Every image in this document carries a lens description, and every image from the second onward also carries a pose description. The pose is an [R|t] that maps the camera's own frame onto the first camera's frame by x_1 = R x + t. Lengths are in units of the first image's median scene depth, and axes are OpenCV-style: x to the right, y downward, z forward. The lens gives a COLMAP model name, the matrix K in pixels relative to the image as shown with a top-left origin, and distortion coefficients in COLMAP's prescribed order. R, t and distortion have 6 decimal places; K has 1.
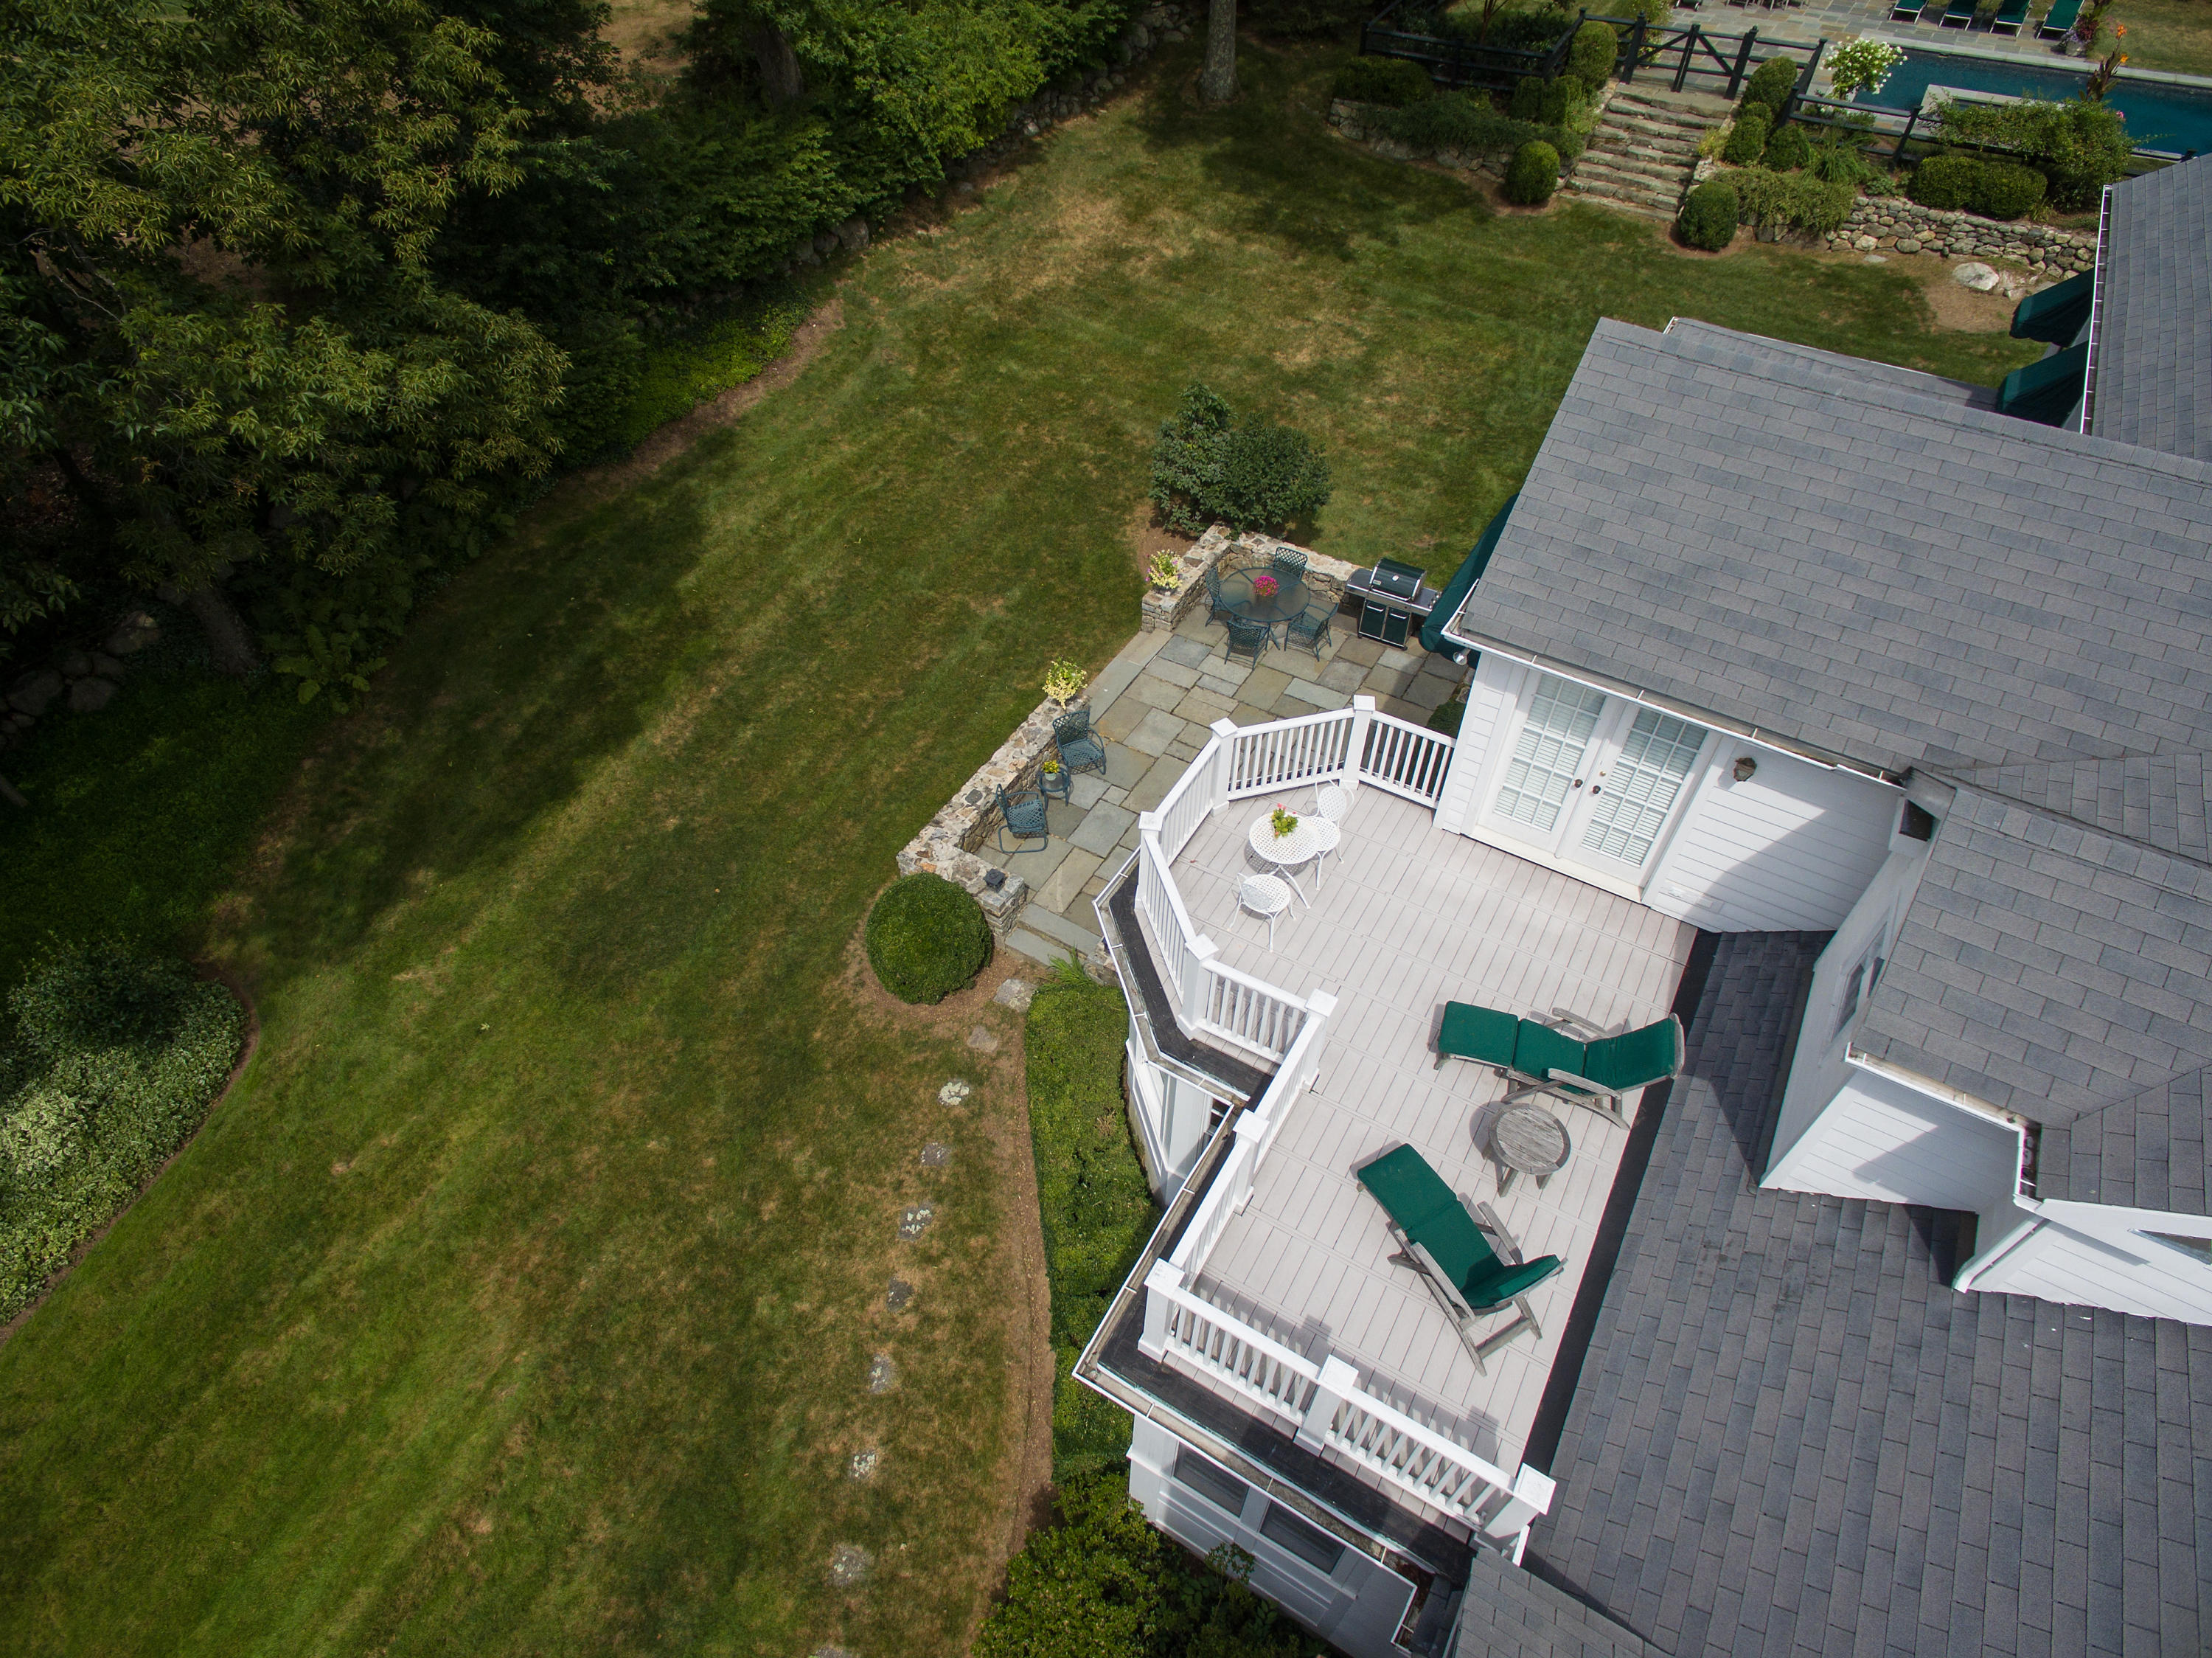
lens RADIAL K [[1227.6, 0, 1106.0], [0, 1227.6, 829.0], [0, 0, 1]] dist [-0.001858, 0.001448]
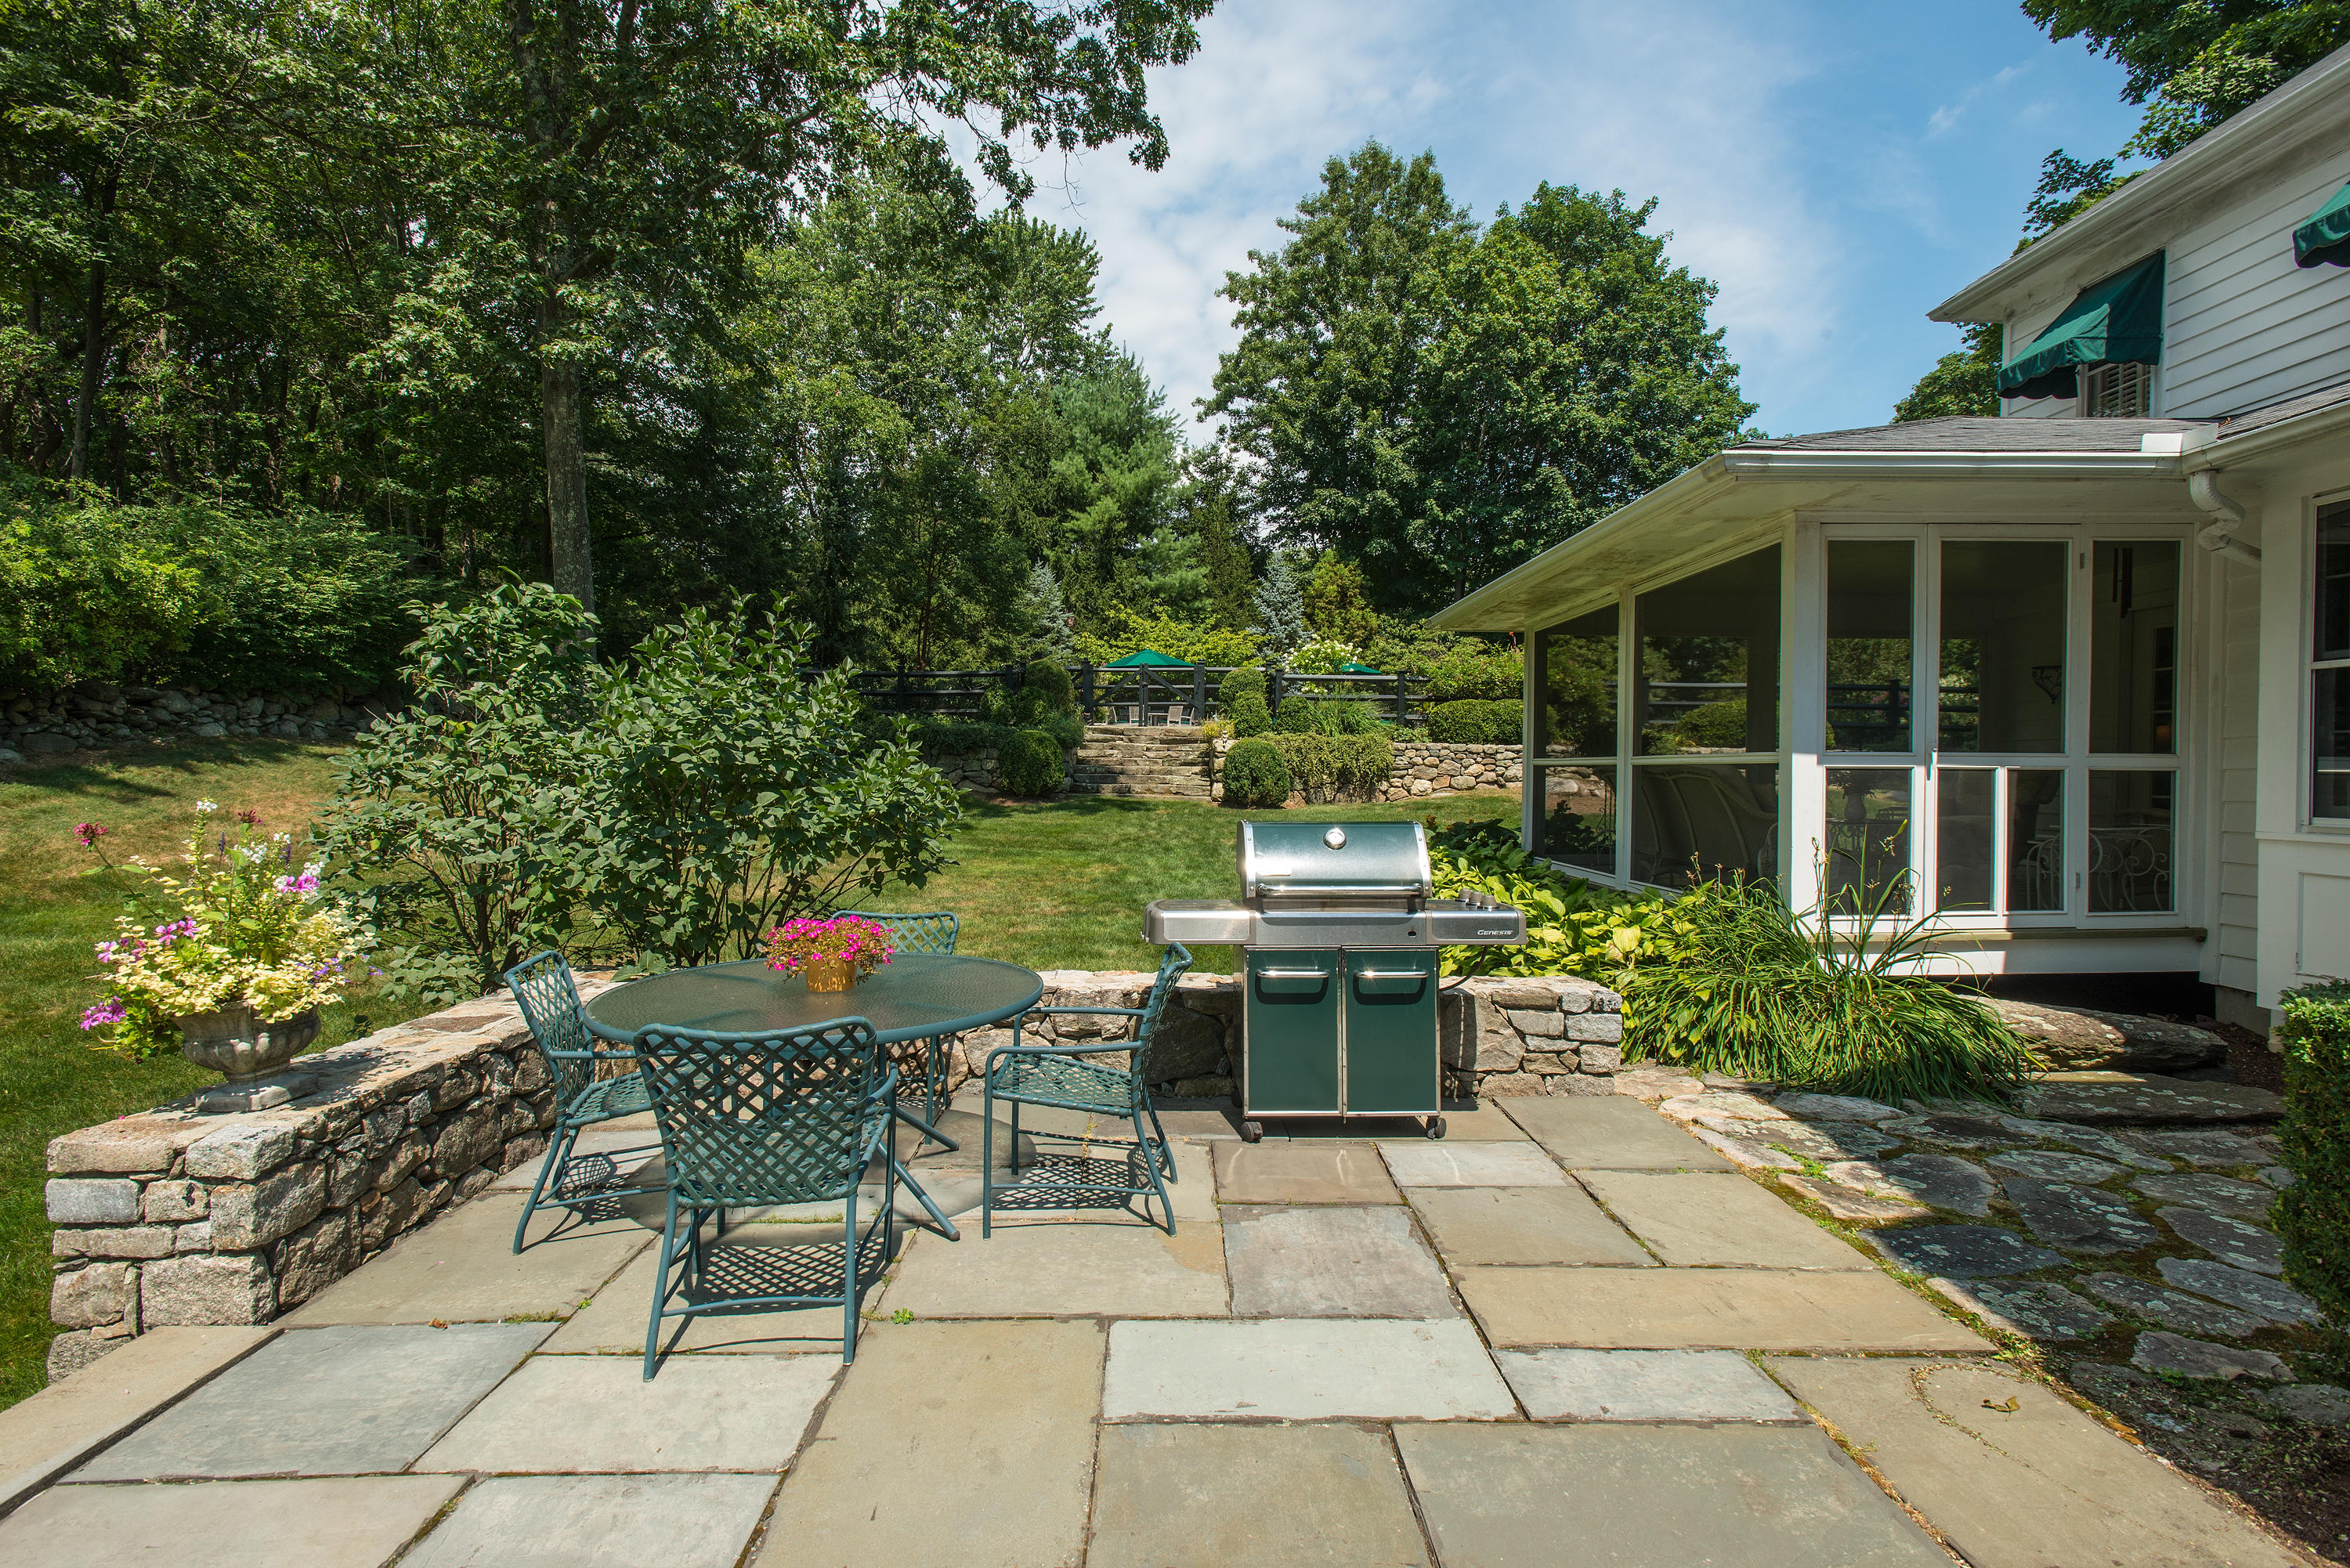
lens RADIAL K [[1125.6, 0, 1175.0], [0, 1125.6, 784.0], [0, 0, 1]] dist [-0.001377, -0.000079]
pose [[0.854688, 0.001427, 0.519140, 0.048238], [0.371199, 0.697418, -0.613041, -0.047566], [-0.362933, 0.716663, 0.595545, 0.534926]]
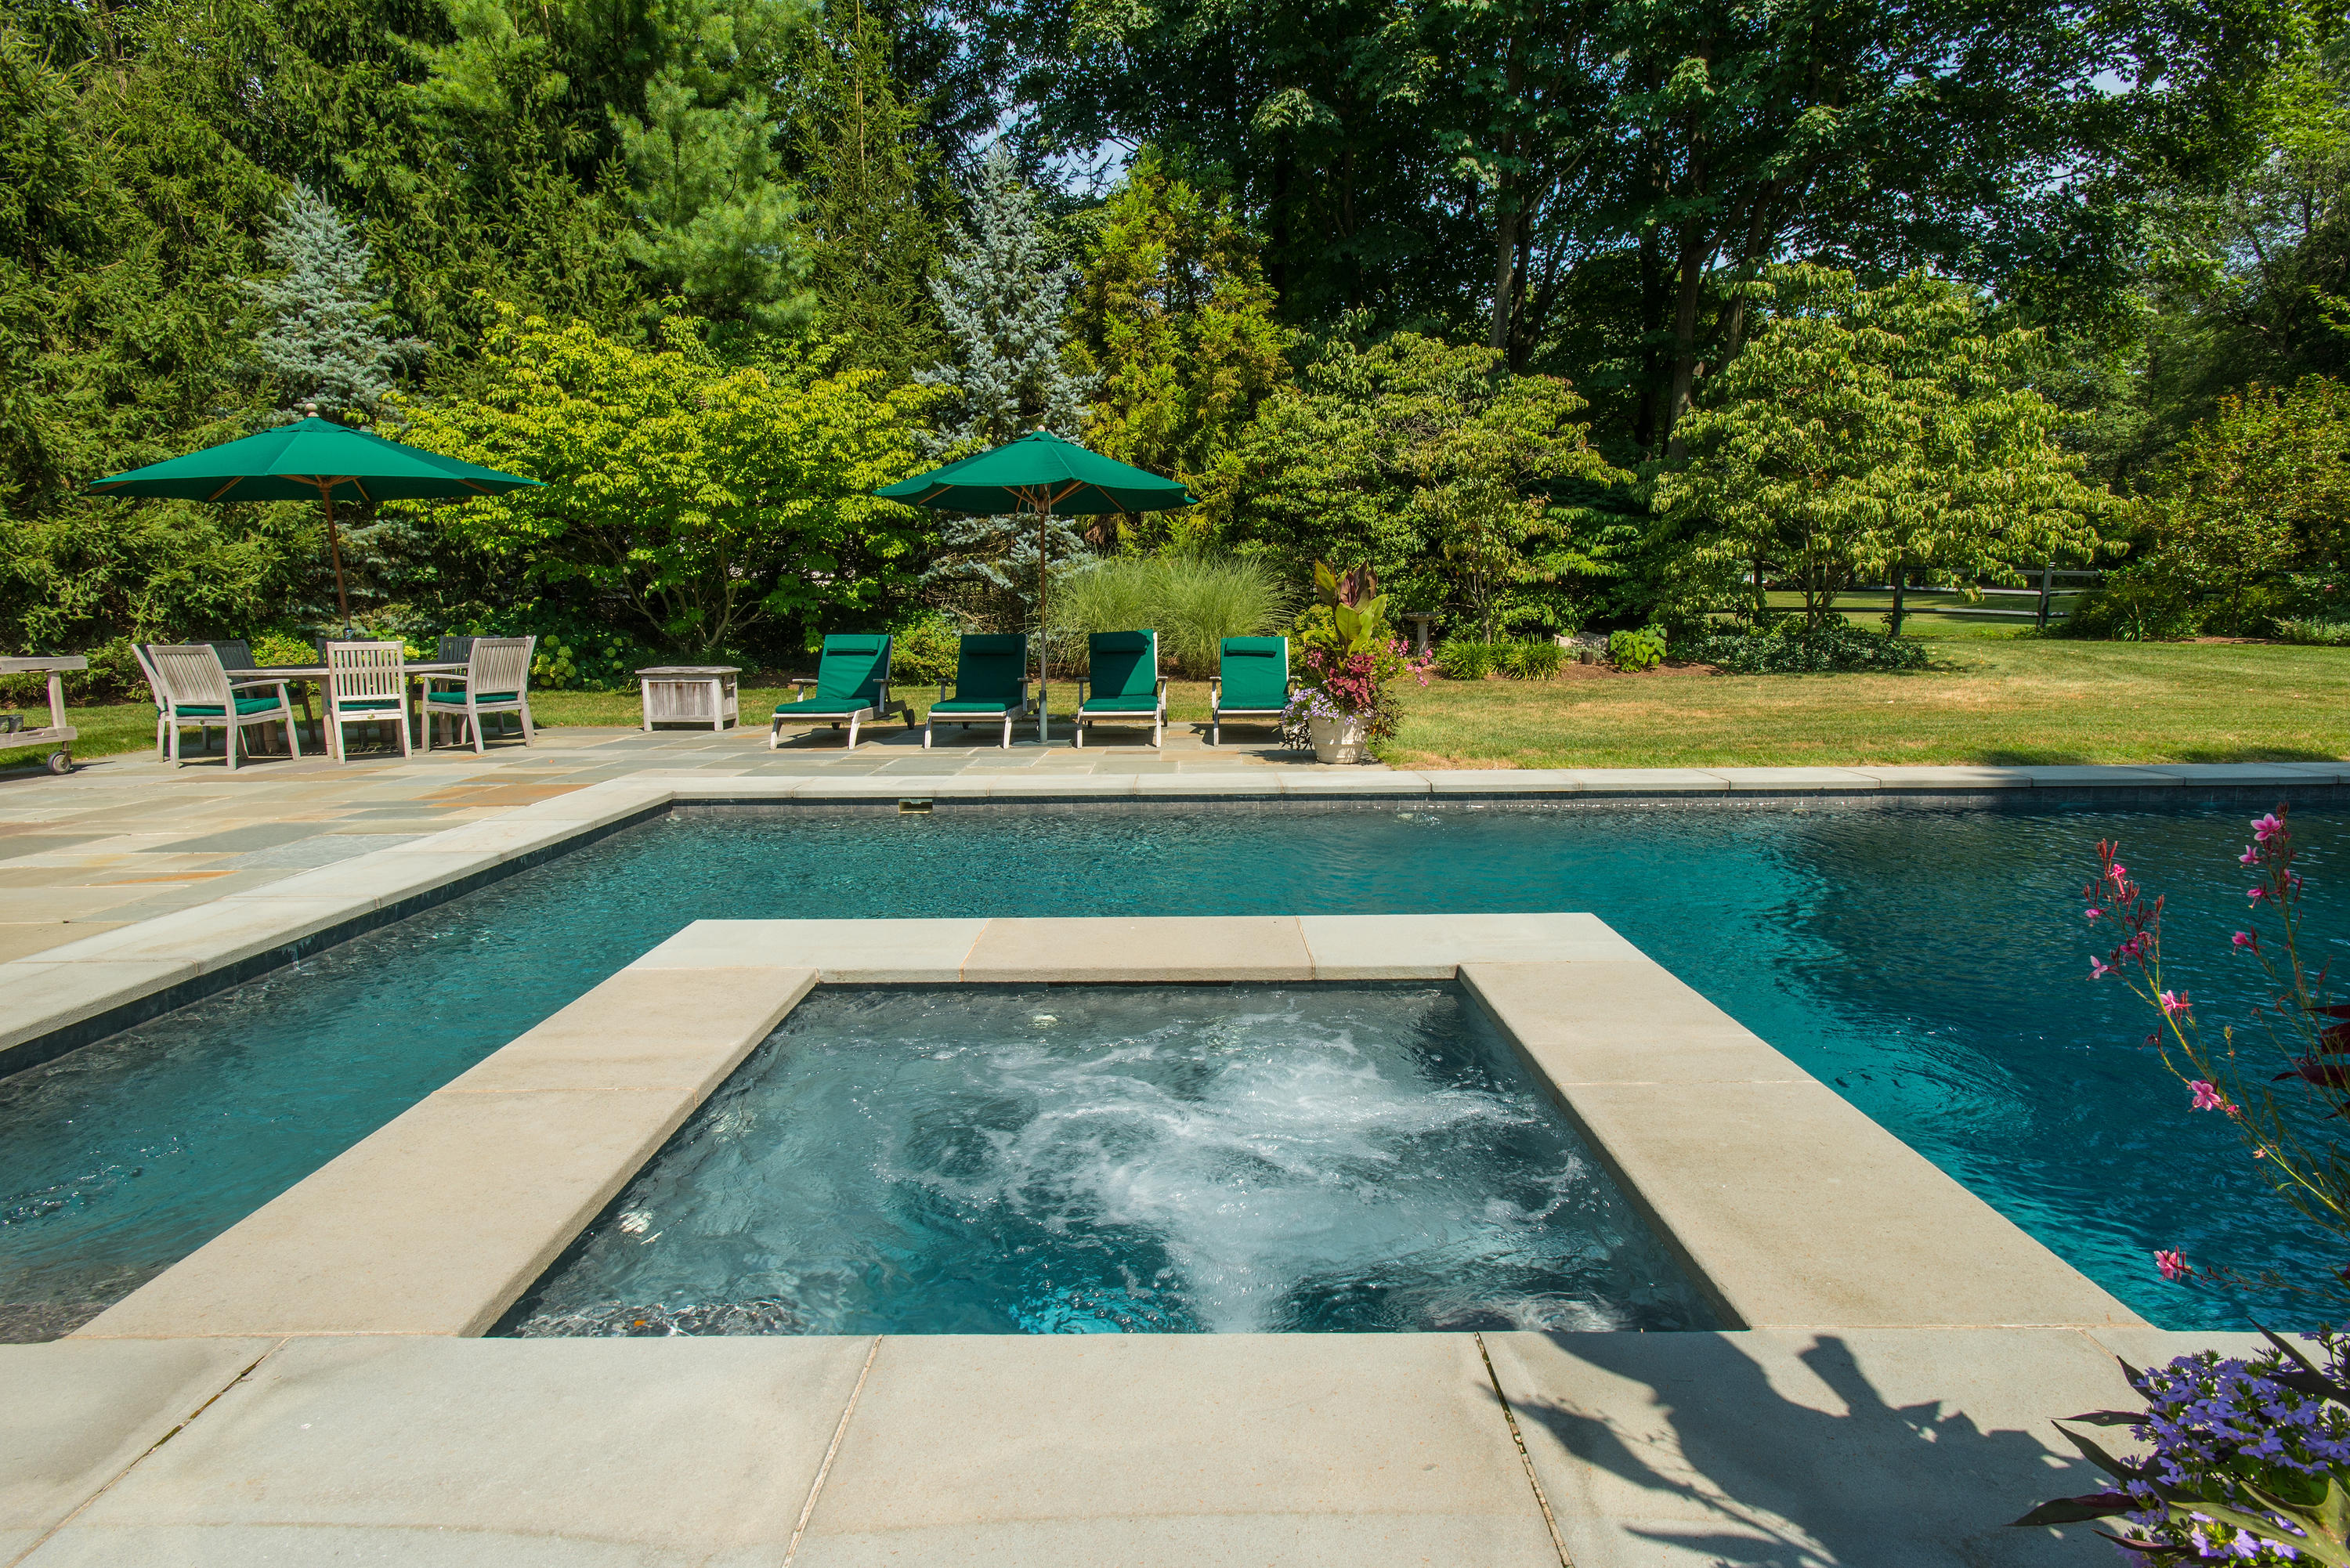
lens RADIAL K [[1243.9, 0, 1175.0], [0, 1243.9, 784.0], [0, 0, 1]] dist [0.002144, -0.000024]
pose [[0.863924, -0.080633, 0.497125, 0.674452], [0.375828, 0.760299, -0.529810, -0.540134], [-0.335244, 0.644549, 0.687145, 0.903549]]
